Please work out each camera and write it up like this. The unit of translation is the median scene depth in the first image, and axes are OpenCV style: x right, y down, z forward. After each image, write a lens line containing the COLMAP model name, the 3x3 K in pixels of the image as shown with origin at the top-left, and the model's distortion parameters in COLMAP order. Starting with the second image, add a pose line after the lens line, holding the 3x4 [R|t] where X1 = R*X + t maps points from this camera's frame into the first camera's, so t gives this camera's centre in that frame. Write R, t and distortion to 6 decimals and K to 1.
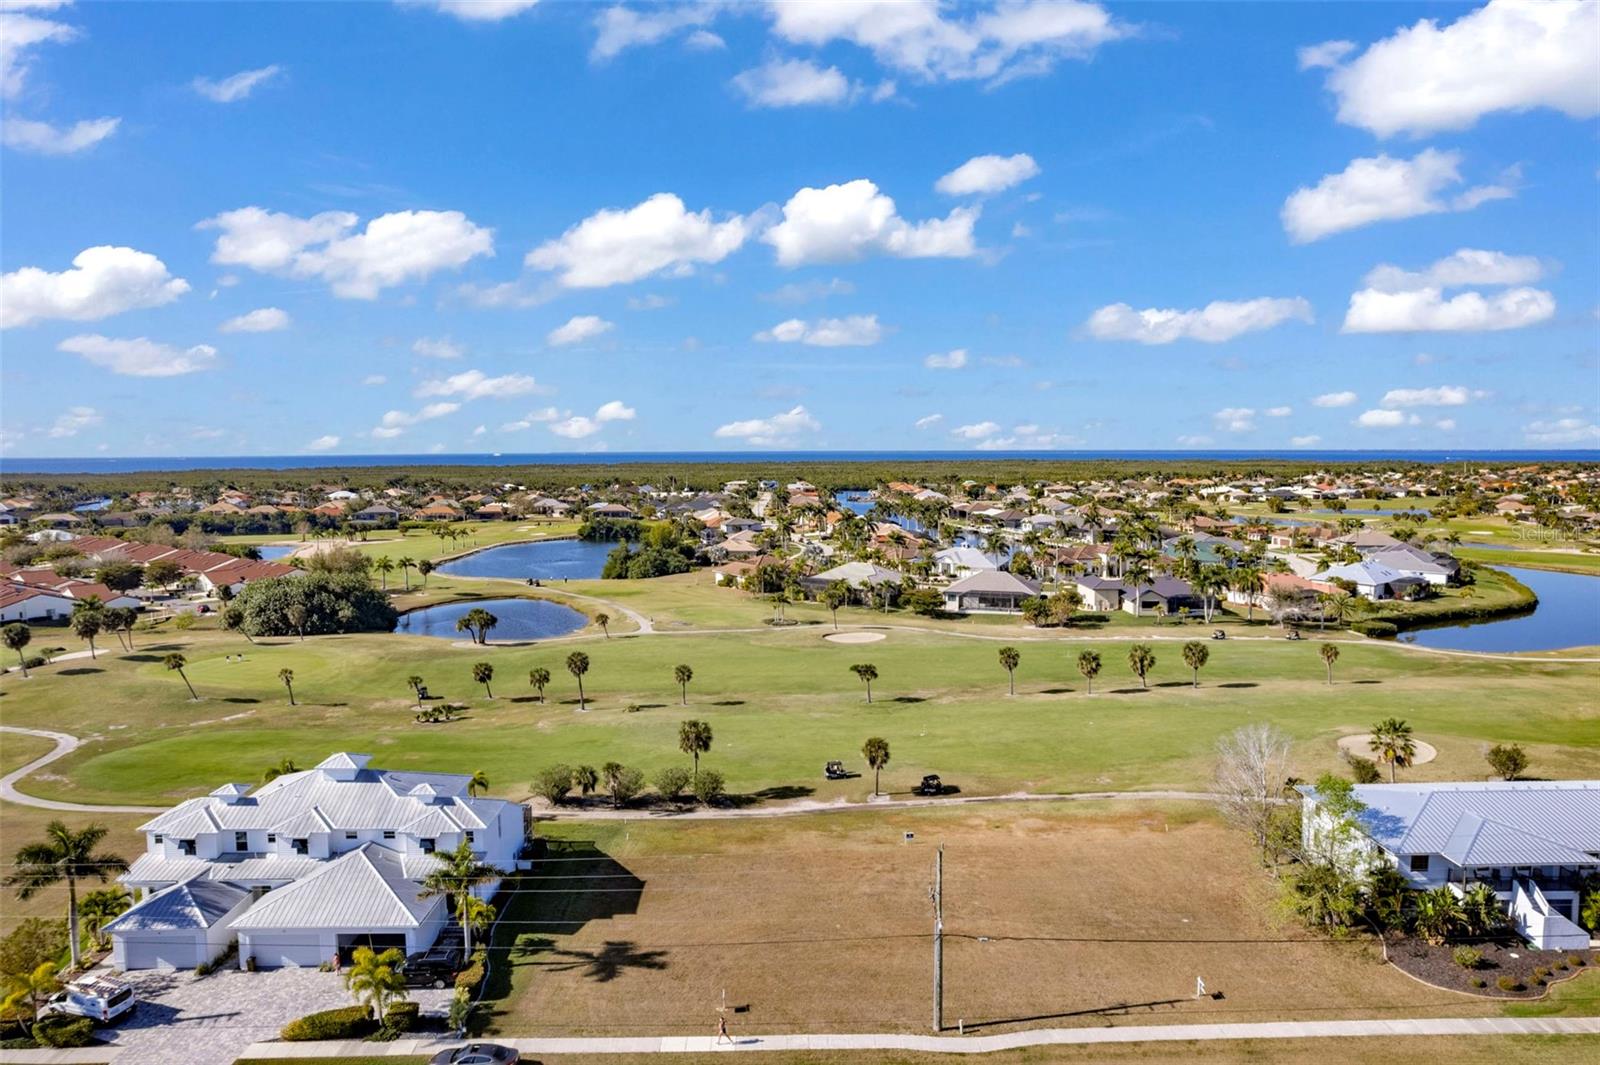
lens RADIAL K [[1021.4, 0, 813.9], [0, 1021.4, 542.9], [0, 0, 1]] dist [-0.076708, 0.066148]
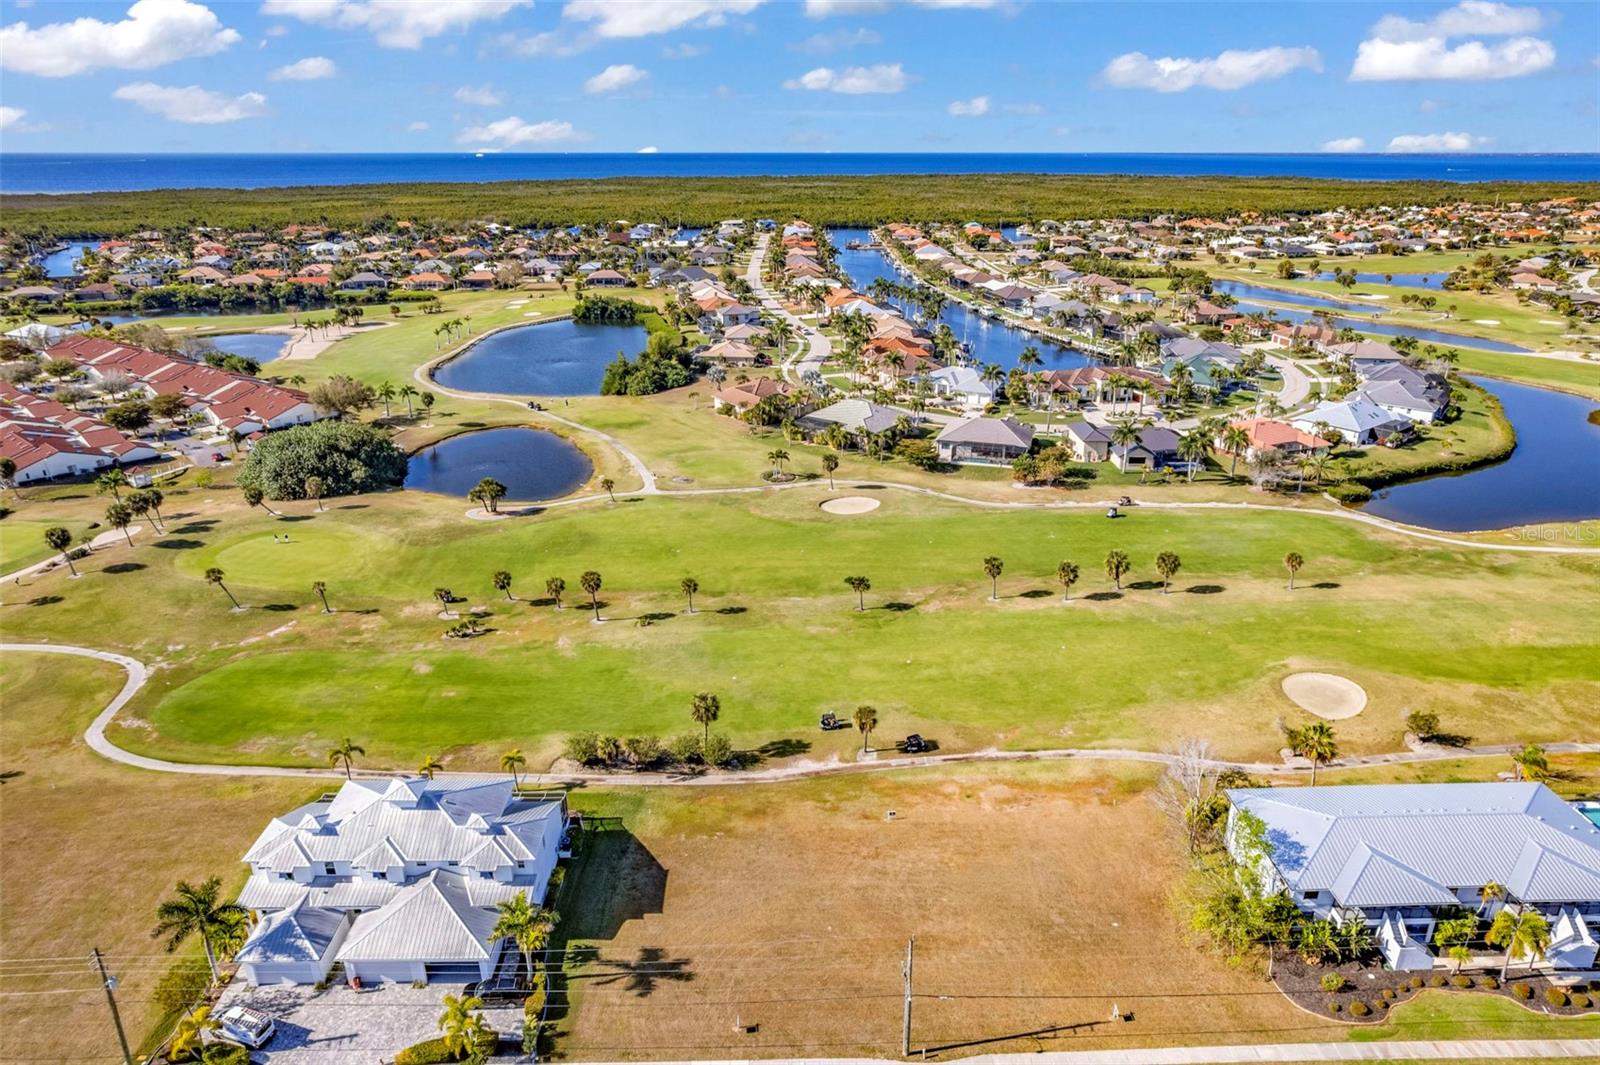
lens RADIAL K [[1021.4, 0, 813.9], [0, 1021.4, 542.9], [0, 0, 1]] dist [-0.076708, 0.066148]
pose [[0.999995, 0.002077, 0.002411, 0.000852], [-0.002667, 0.960331, 0.278849, -0.291977], [-0.001737, -0.278854, 0.960332, -0.029265]]
